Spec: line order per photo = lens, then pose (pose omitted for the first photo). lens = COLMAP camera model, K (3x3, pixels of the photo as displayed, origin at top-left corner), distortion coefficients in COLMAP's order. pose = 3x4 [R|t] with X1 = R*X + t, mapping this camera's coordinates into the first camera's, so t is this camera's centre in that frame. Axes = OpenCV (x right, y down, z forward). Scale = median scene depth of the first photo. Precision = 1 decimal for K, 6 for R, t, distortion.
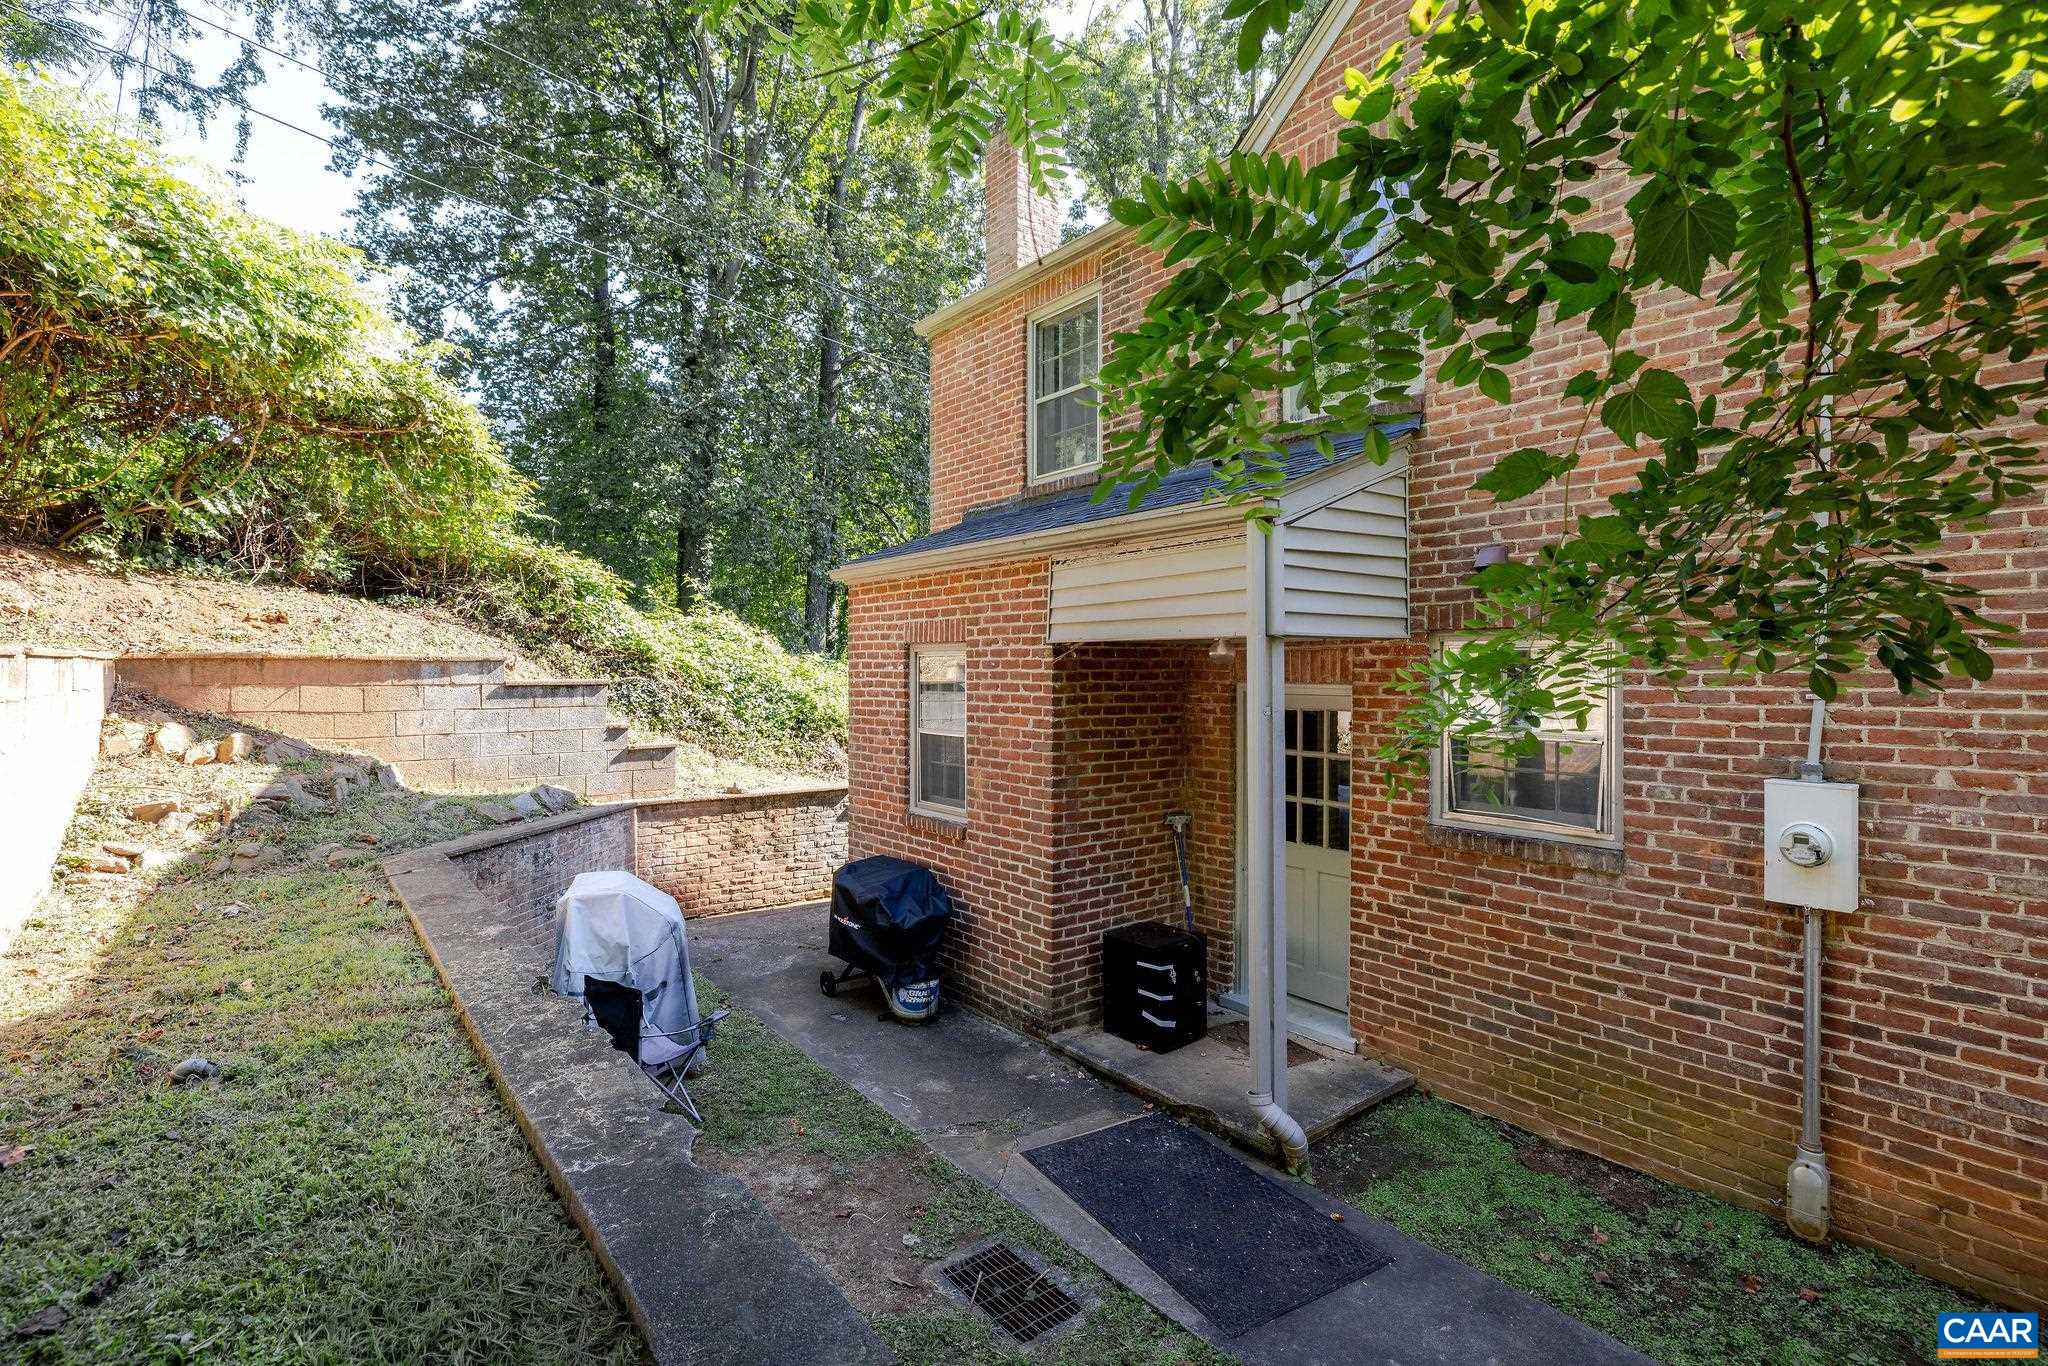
lens RADIAL K [[941.1, 0, 1024.0], [0, 941.1, 683.0], [0, 0, 1]] dist [-0.003438, -0.000357]
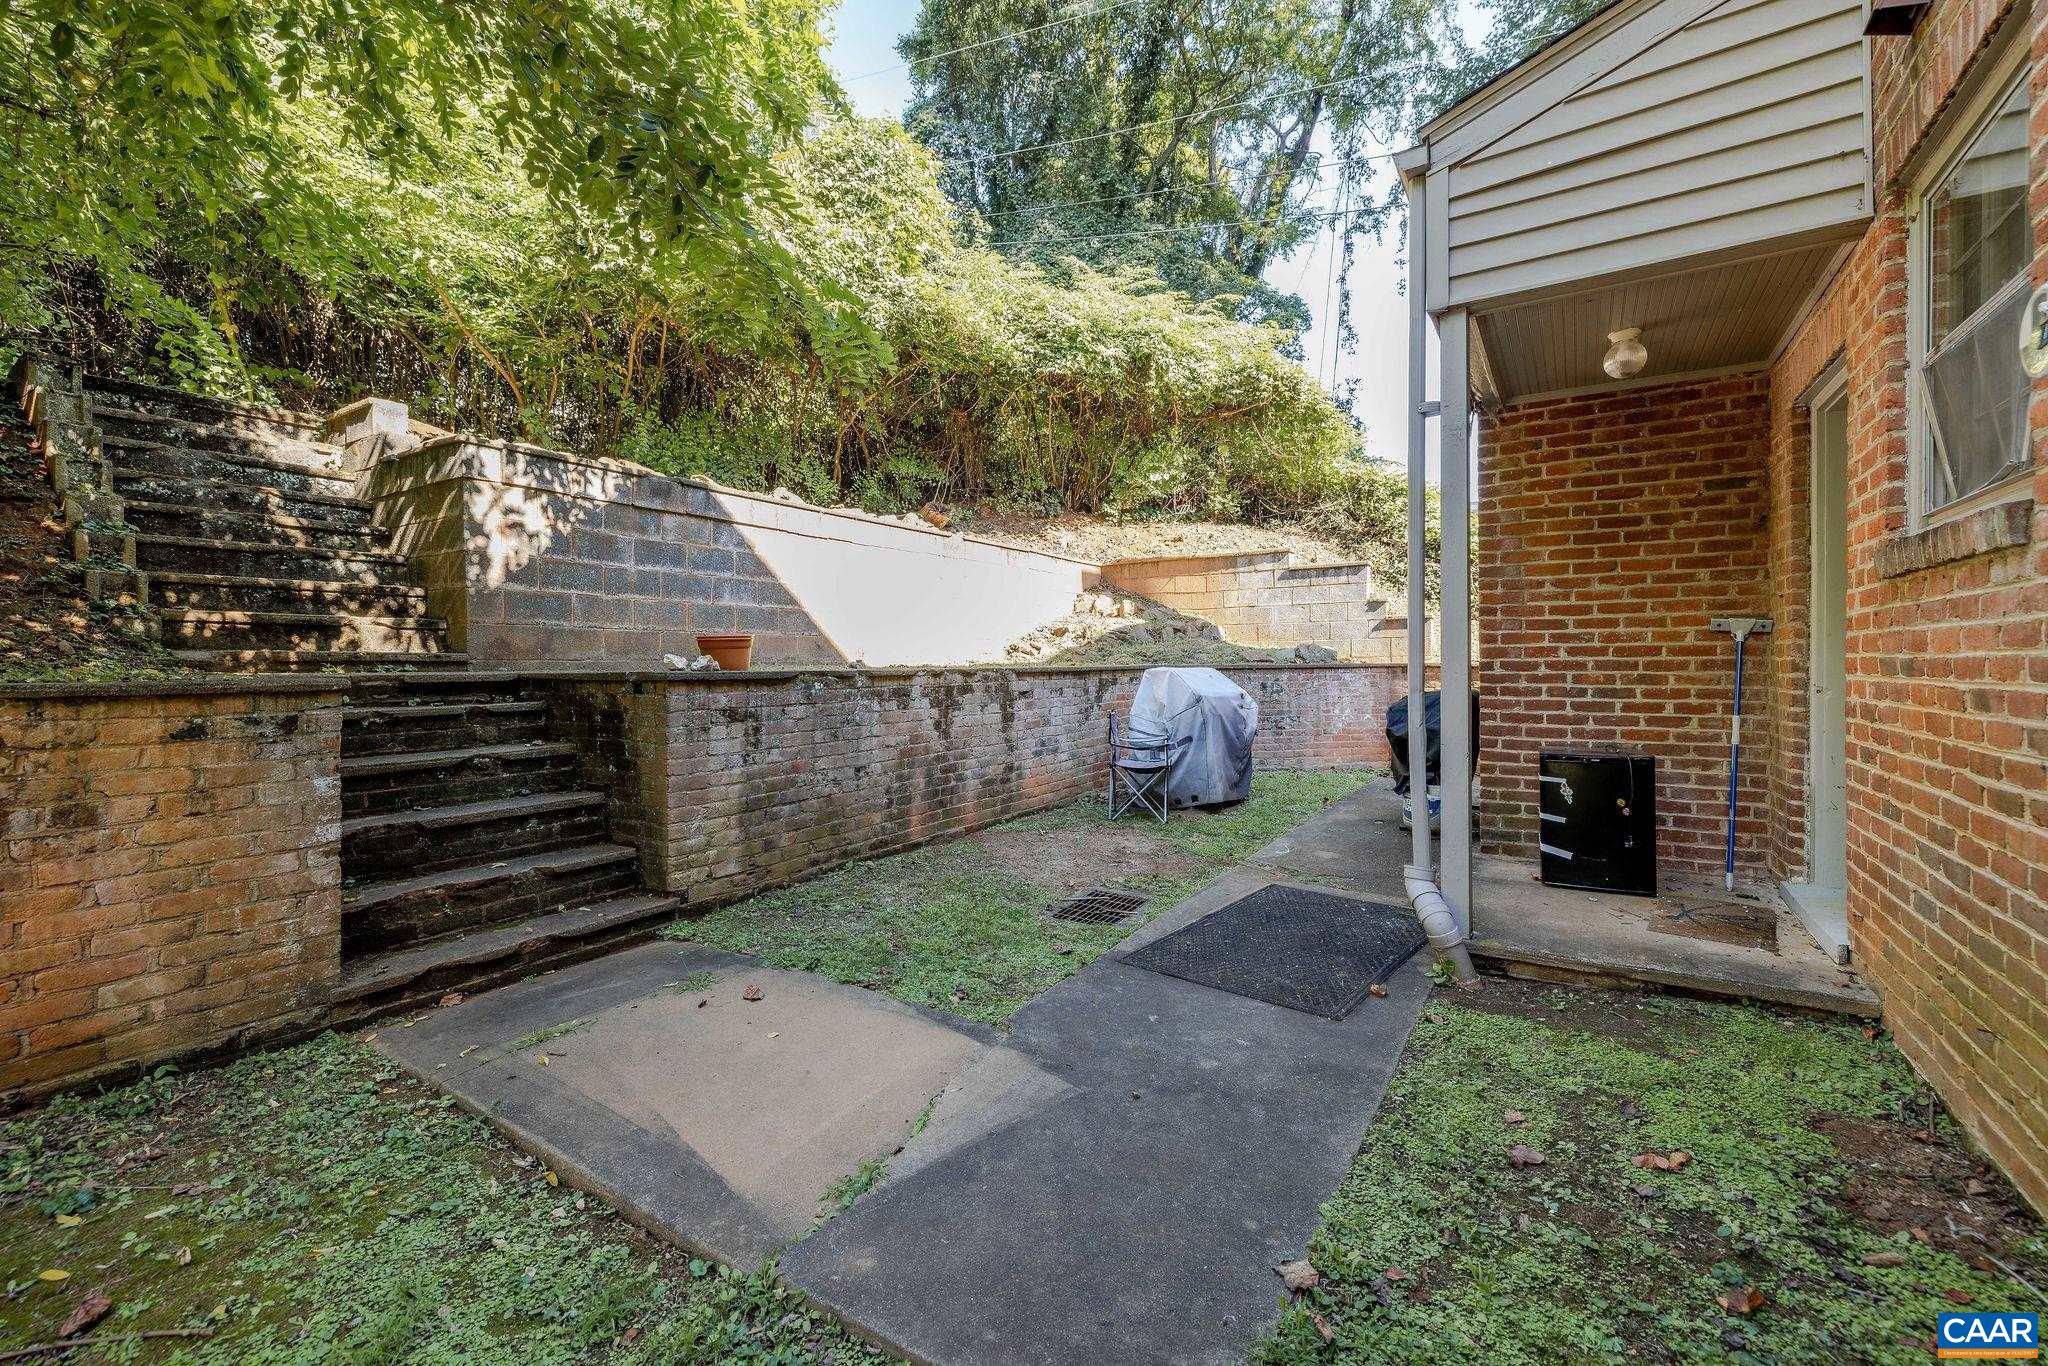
lens RADIAL K [[859.8, 0, 1024.0], [0, 859.8, 683.0], [0, 0, 1]] dist [0.001847, 0.000296]
pose [[0.330720, 0.014013, -0.943625, 0.518554], [-0.001624, 0.999897, 0.014279, 0.158107], [0.943727, -0.003191, 0.330709, 0.251280]]
